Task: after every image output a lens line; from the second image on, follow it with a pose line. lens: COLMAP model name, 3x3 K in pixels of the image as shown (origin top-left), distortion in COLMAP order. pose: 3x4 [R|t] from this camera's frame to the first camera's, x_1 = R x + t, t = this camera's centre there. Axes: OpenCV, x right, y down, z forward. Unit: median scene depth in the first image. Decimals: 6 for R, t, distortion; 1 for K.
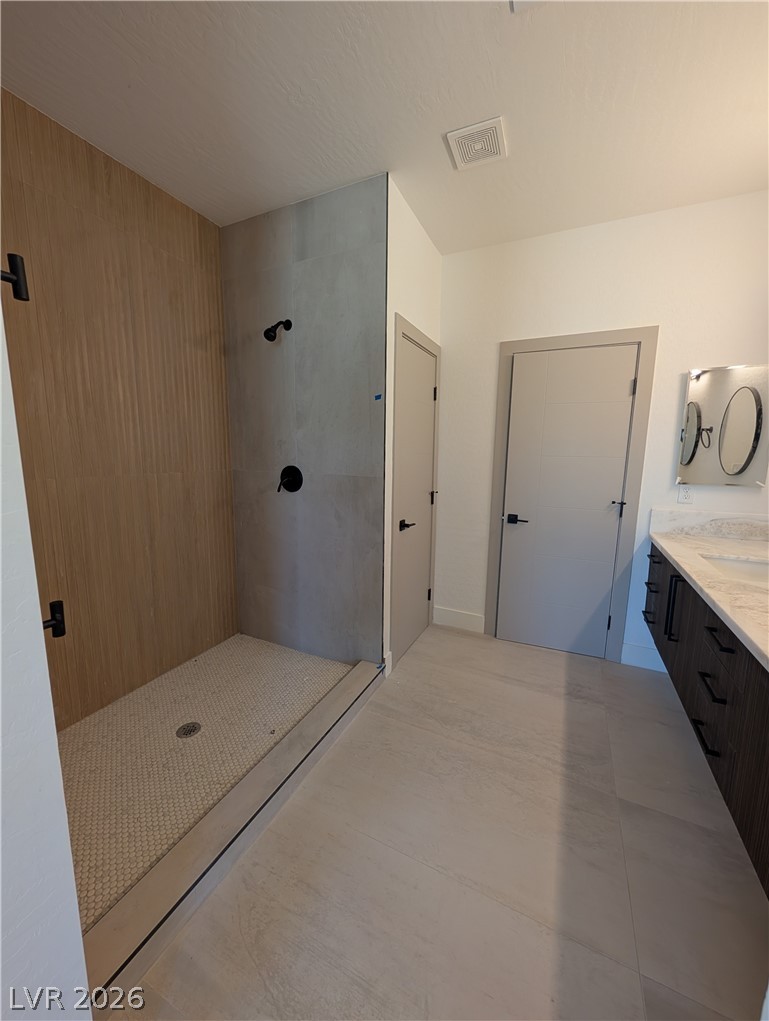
lens RADIAL K [[384.4, 0, 383.5], [0, 384.4, 505.6], [0, 0, 1]] dist [-0.002021, -0.000259]
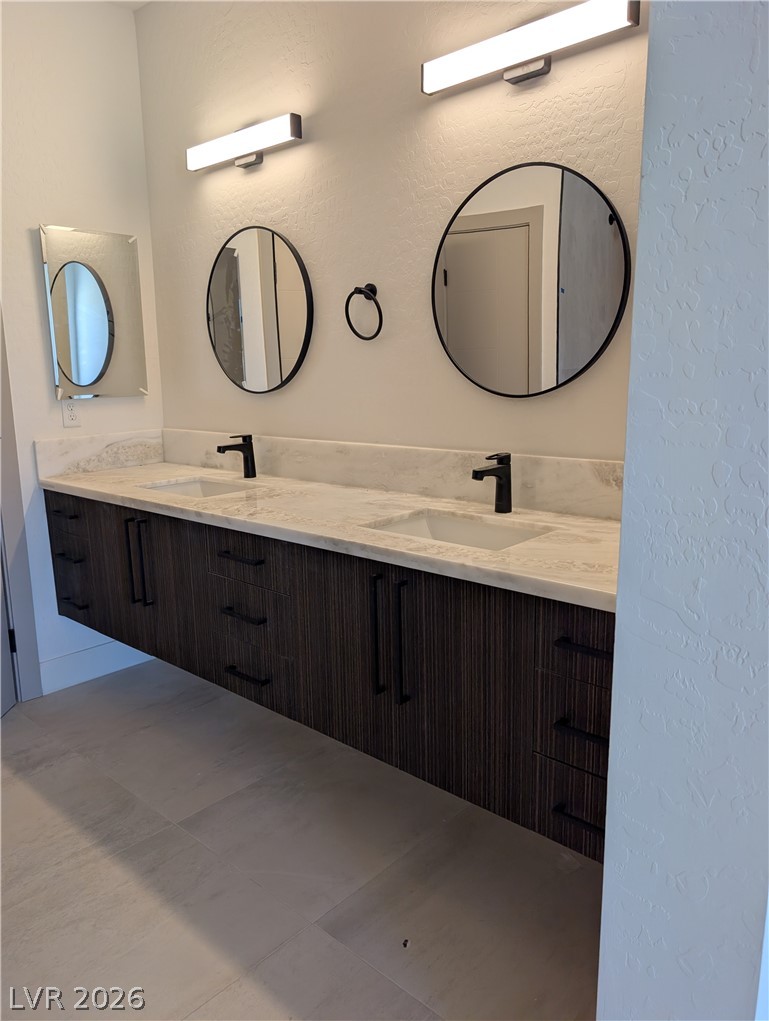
lens RADIAL K [[722.3, 0, 383.2], [0, 722.3, 510.1], [0, 0, 1]] dist [0.000125, -0.000904]
pose [[0.286198, -0.202707, 0.936483, -0.360237], [0.155738, 0.974210, 0.163279, 0.017948], [-0.945429, 0.099116, 0.310387, 0.121755]]
